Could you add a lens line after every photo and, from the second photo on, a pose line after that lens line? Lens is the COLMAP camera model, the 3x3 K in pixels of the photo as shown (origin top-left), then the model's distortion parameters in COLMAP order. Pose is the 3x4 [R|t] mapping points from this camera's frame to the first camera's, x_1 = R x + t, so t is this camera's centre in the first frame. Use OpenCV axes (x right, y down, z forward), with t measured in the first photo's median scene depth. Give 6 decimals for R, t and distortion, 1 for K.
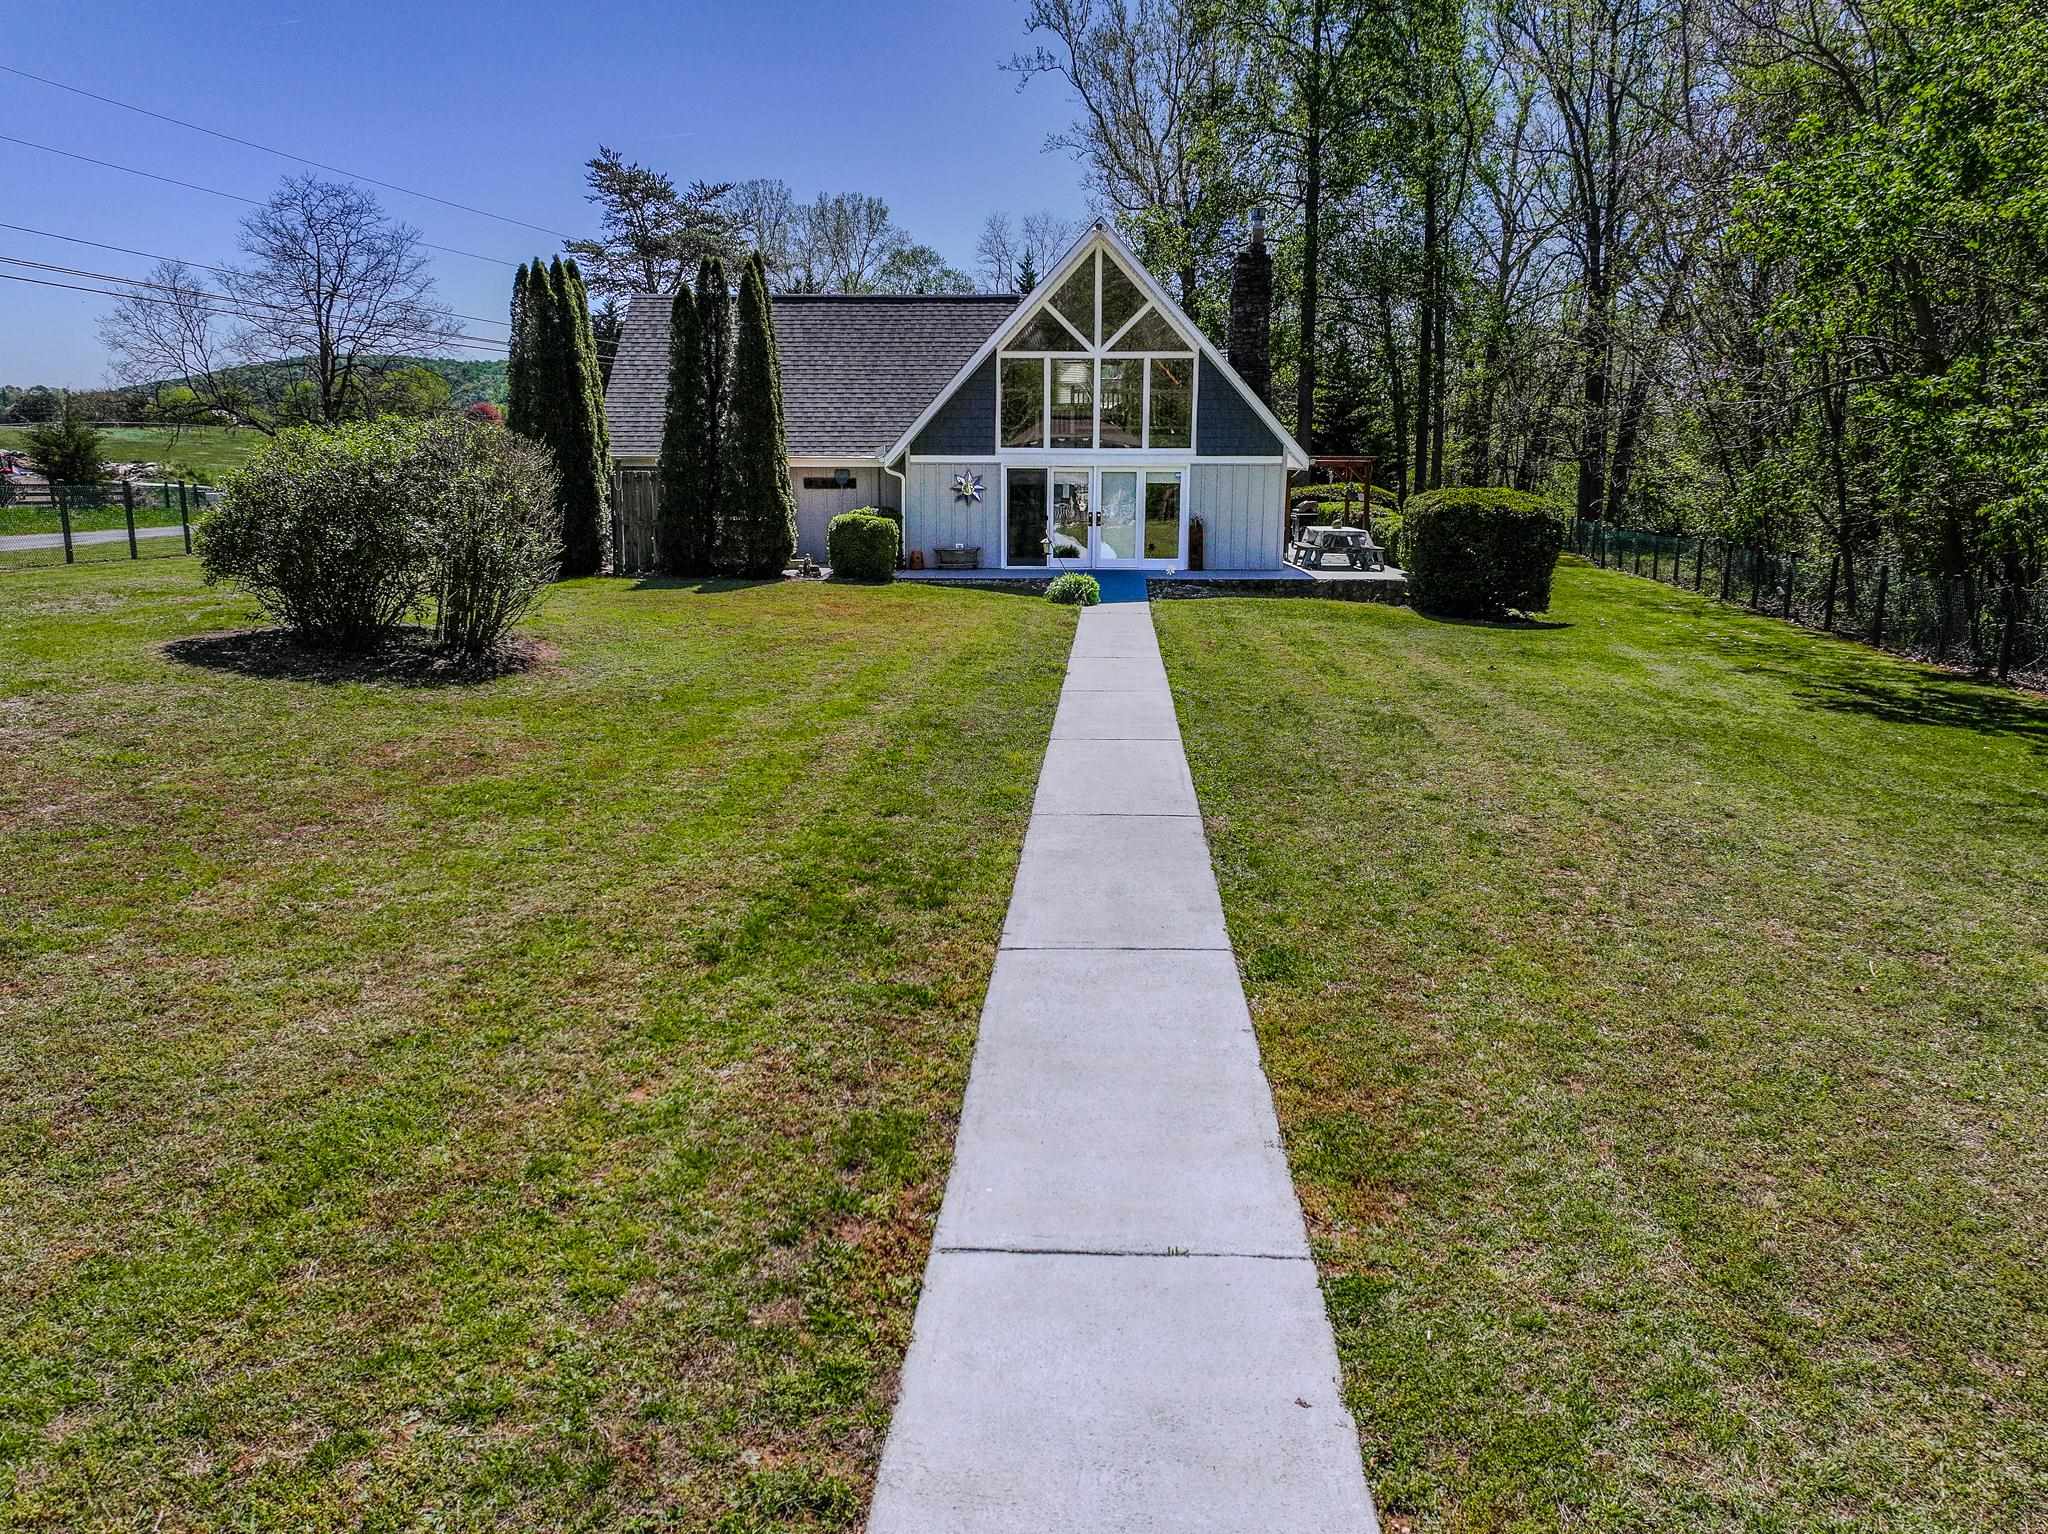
lens RADIAL K [[1439.8, 0, 1030.7], [0, 1439.8, 762.9], [0, 0, 1]] dist [0.002264, 0.000626]
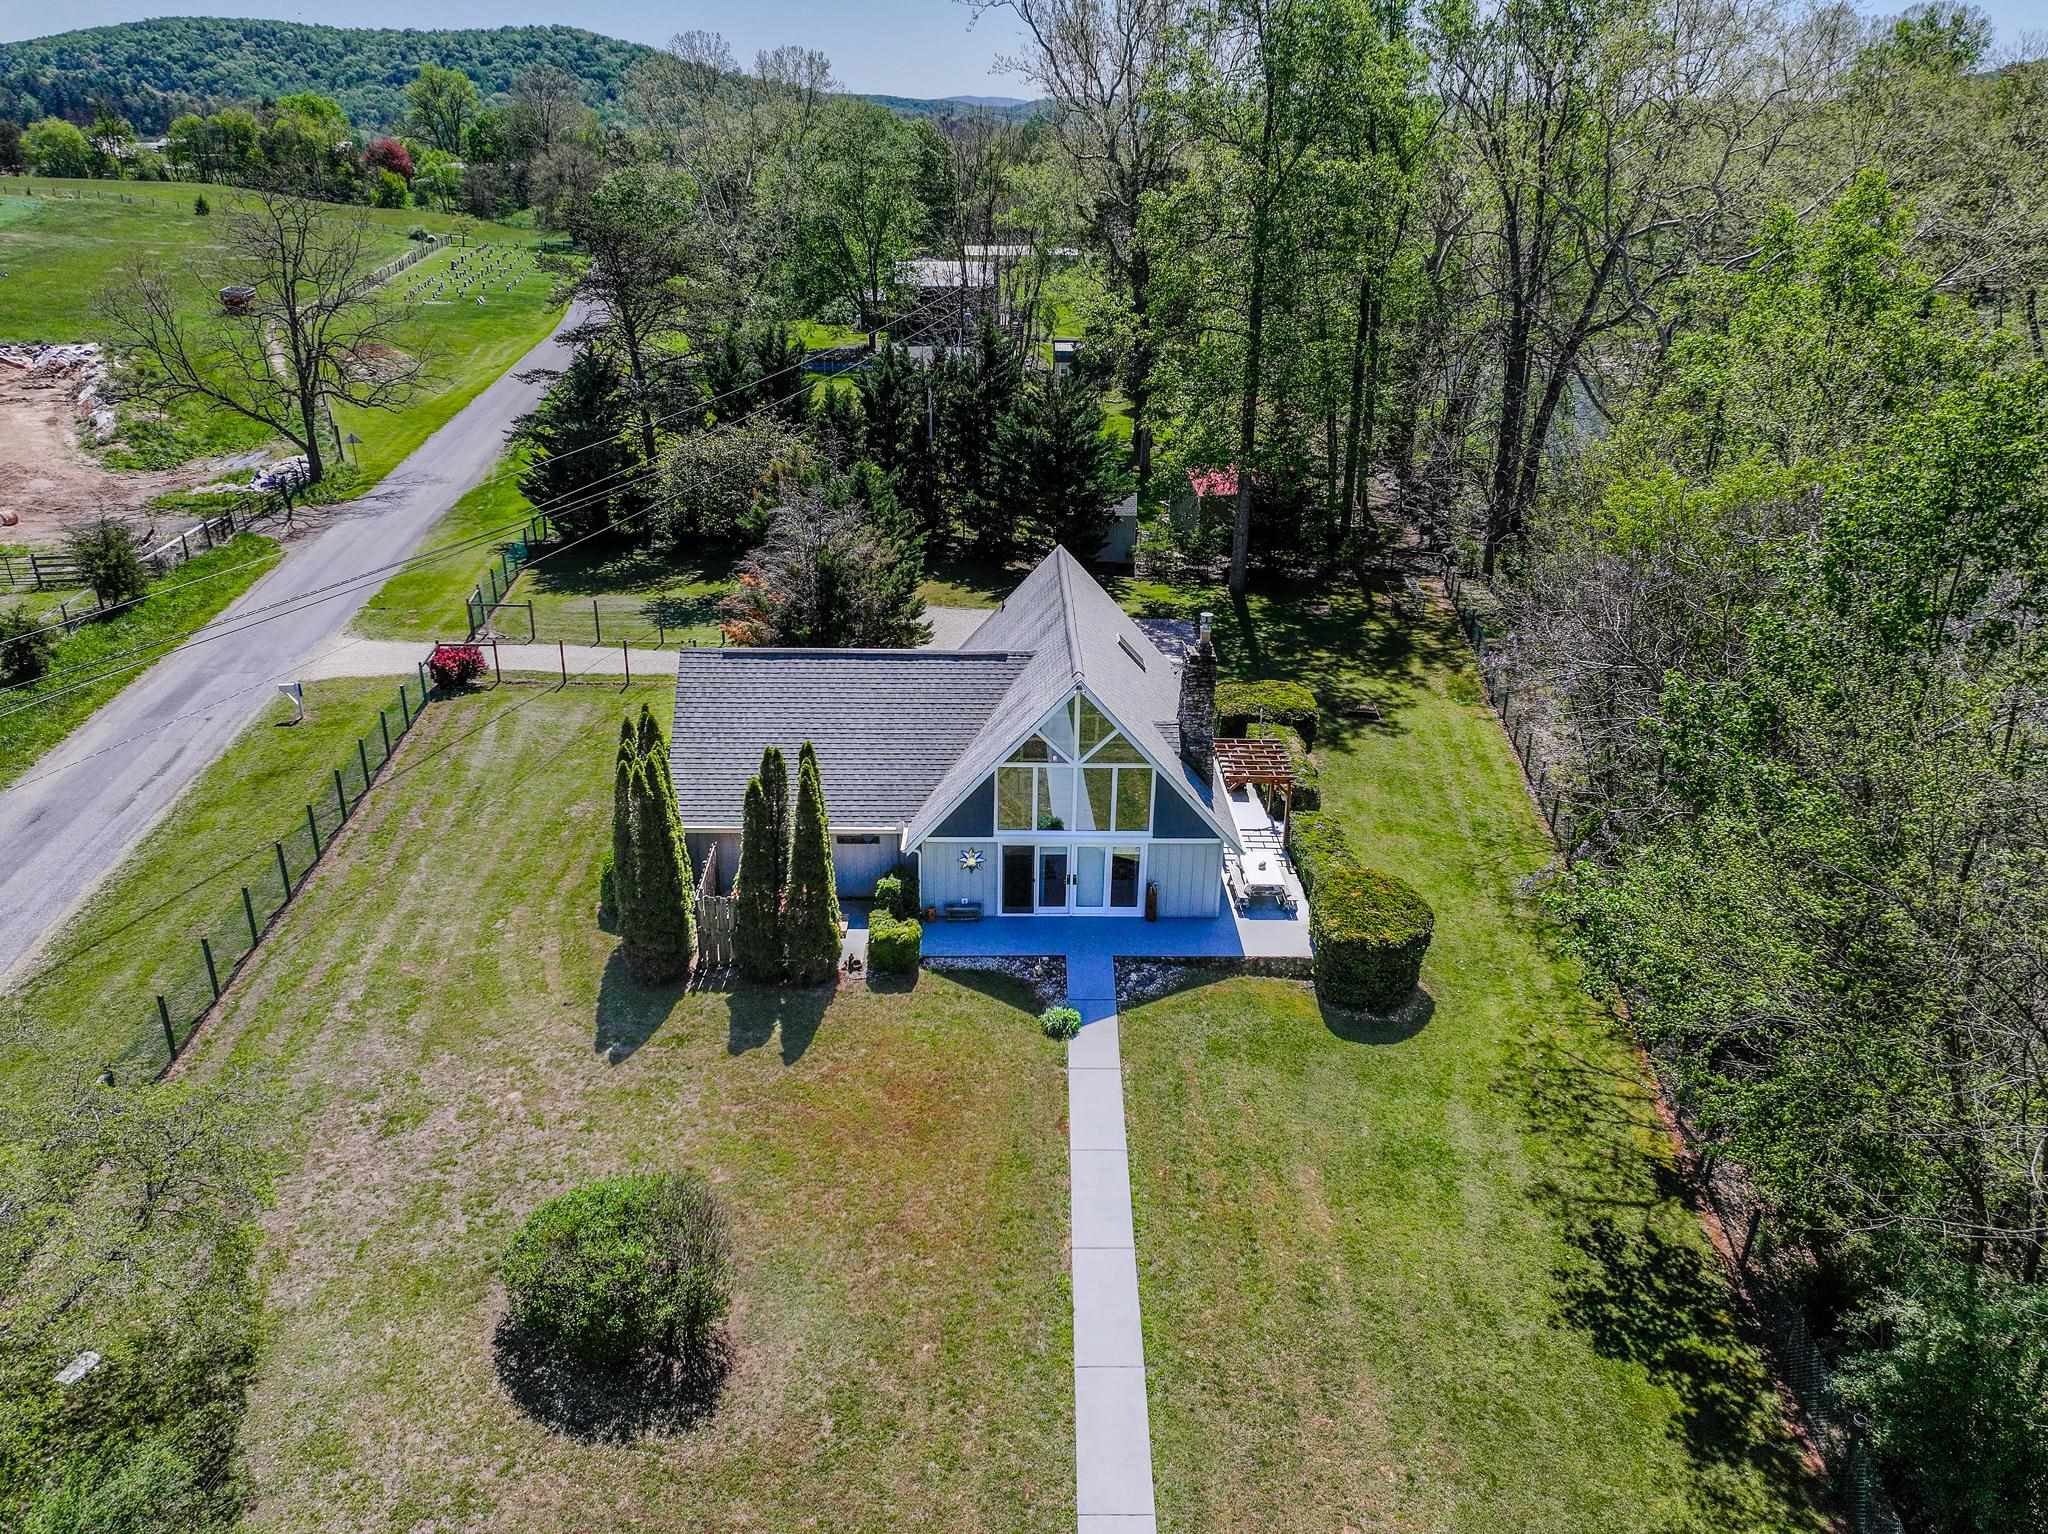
lens RADIAL K [[1439.8, 0, 1030.7], [0, 1439.8, 762.9], [0, 0, 1]] dist [0.002264, 0.000626]
pose [[0.999067, -0.011198, 0.041701, -0.043669], [0.002740, 0.980282, 0.197585, -0.522828], [-0.043091, -0.197286, 0.979398, -0.216961]]
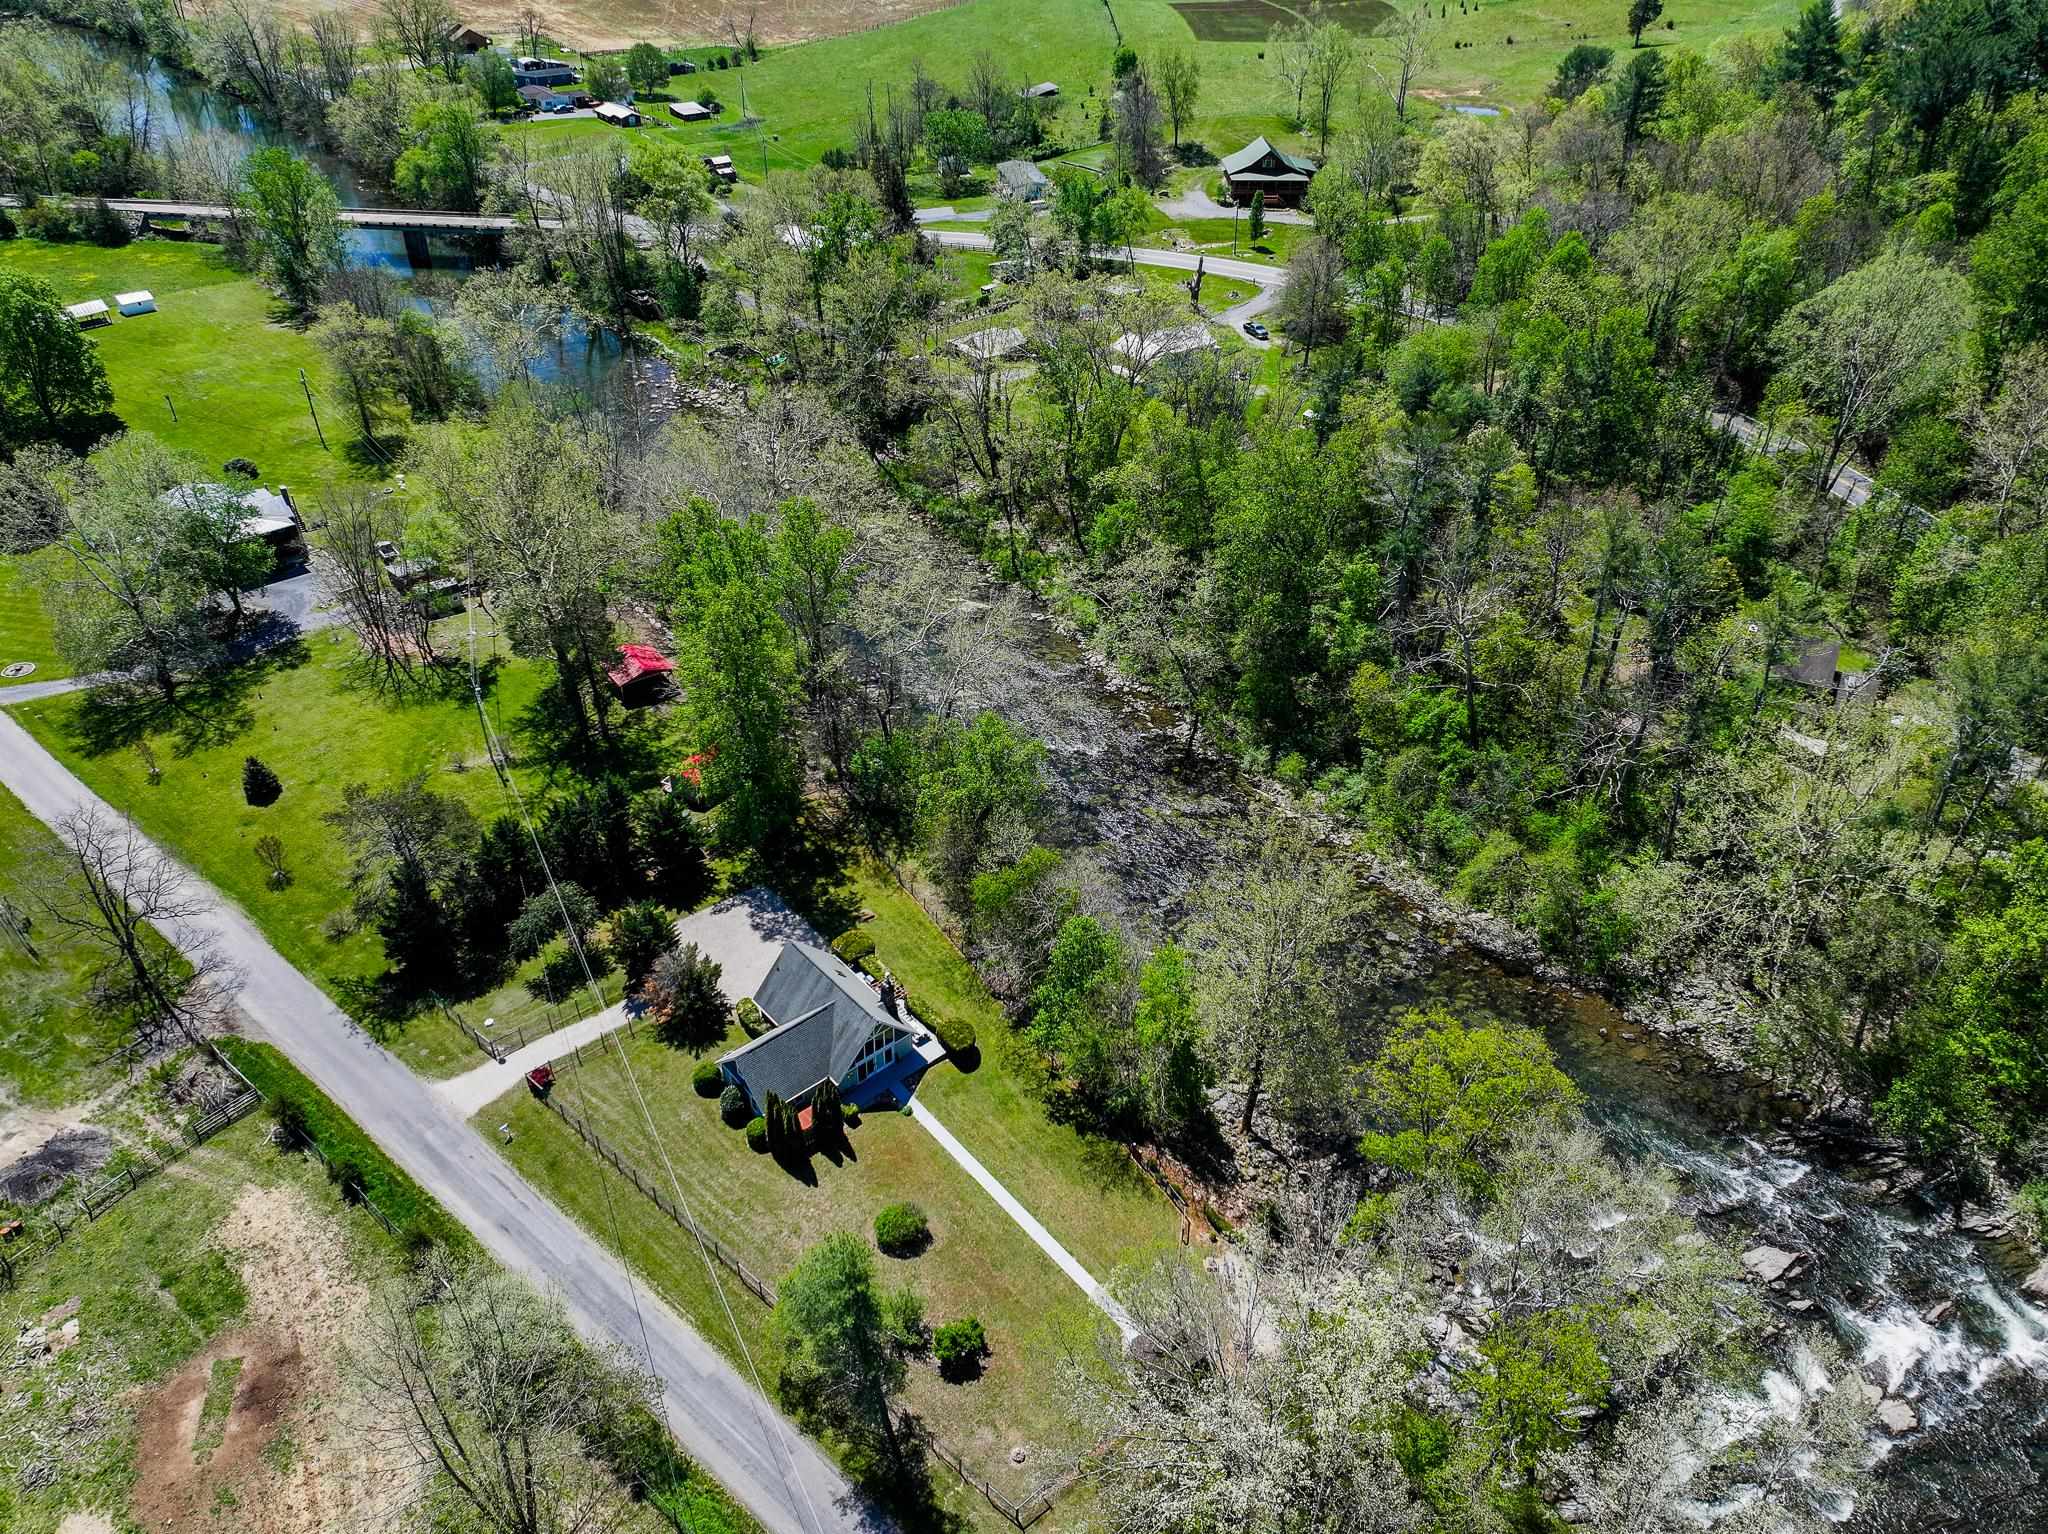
lens RADIAL K [[1556.4, 0, 1024.0], [0, 1556.4, 767.0], [0, 0, 1]] dist [0.000944, 0.000188]
pose [[0.737669, -0.423027, 0.526206, -1.619972], [0.142388, 0.859321, 0.491216, -3.024279], [-0.659977, -0.287429, 0.694129, -2.125500]]
